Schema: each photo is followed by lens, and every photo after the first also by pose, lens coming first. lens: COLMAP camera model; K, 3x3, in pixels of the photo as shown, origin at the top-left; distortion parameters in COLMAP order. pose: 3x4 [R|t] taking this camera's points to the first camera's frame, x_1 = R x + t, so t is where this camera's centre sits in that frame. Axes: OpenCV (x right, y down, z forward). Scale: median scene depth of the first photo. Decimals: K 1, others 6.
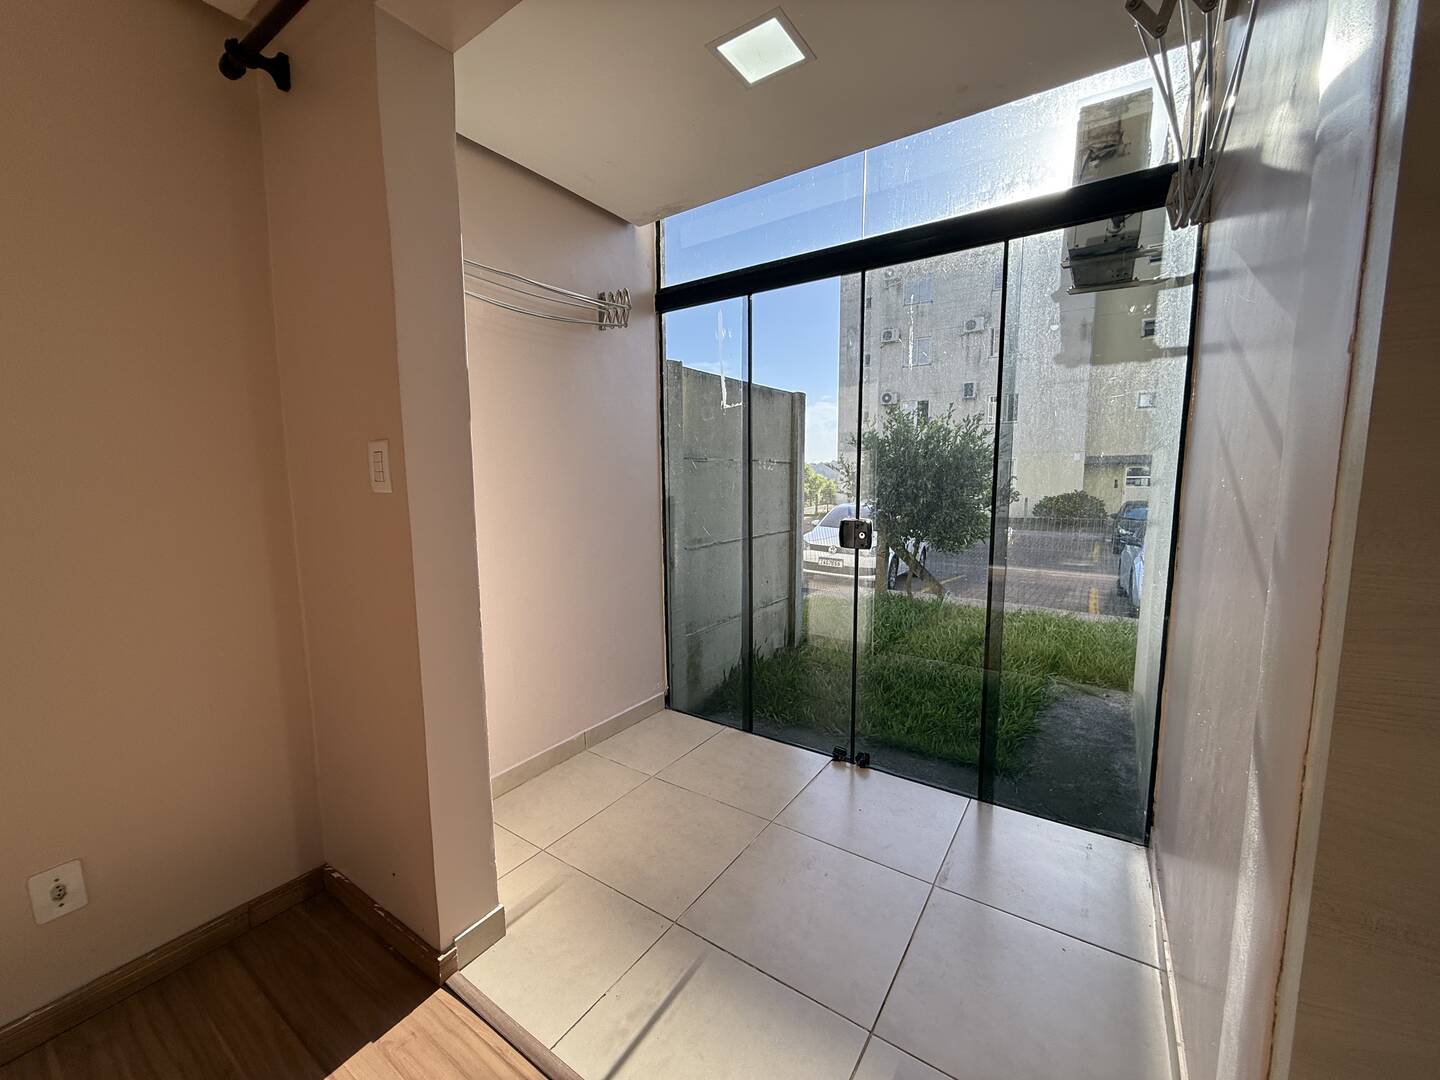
lens RADIAL K [[575.1, 0, 716.1], [0, 575.1, 541.2], [0, 0, 1]] dist [-0.000480, 0.000506]
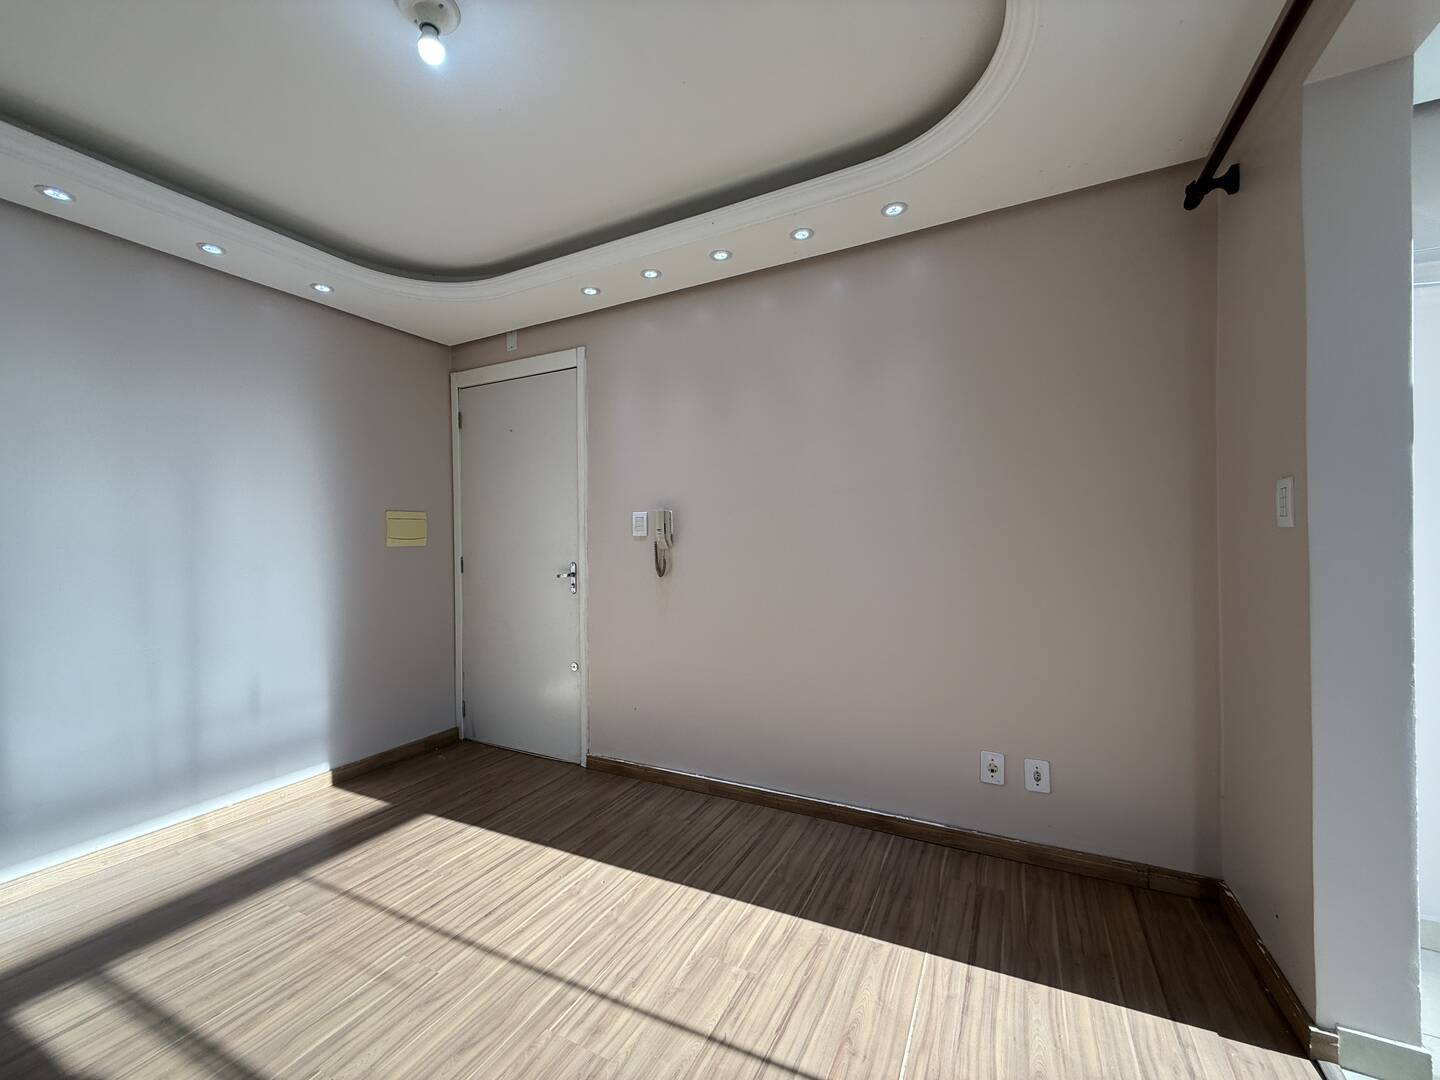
lens RADIAL K [[575.1, 0, 717.3], [0, 575.1, 538.2], [0, 0, 1]] dist [-0.000480, 0.000506]
pose [[0.123726, 0.009763, -0.992268, 0.330223], [-0.101178, 0.994864, -0.002827, 0.044020], [0.987145, 0.100745, 0.124079, -0.146535]]
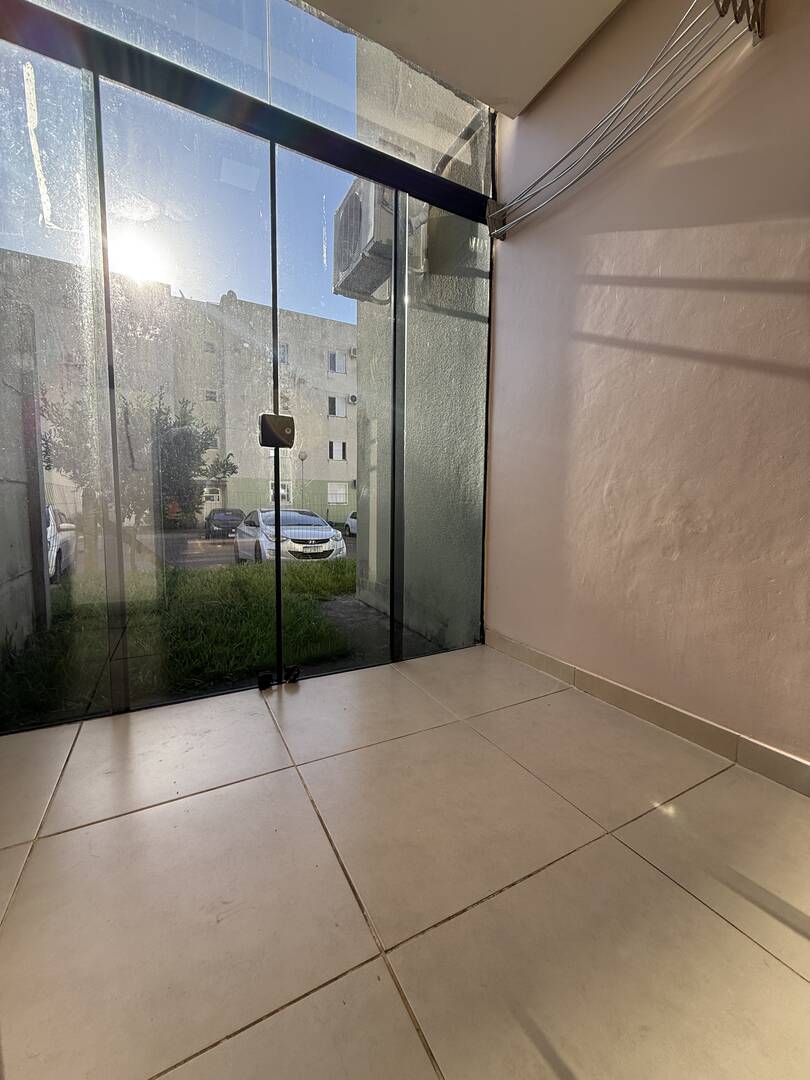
lens RADIAL K [[431.3, 0, 404.9], [0, 431.3, 536.7], [0, 0, 1]] dist [-0.000480, 0.000506]
pose [[0.455350, -0.063257, 0.888062, -0.153503], [0.097186, 0.995044, 0.021046, 0.086463], [-0.884992, 0.076724, 0.459241, 0.270551]]
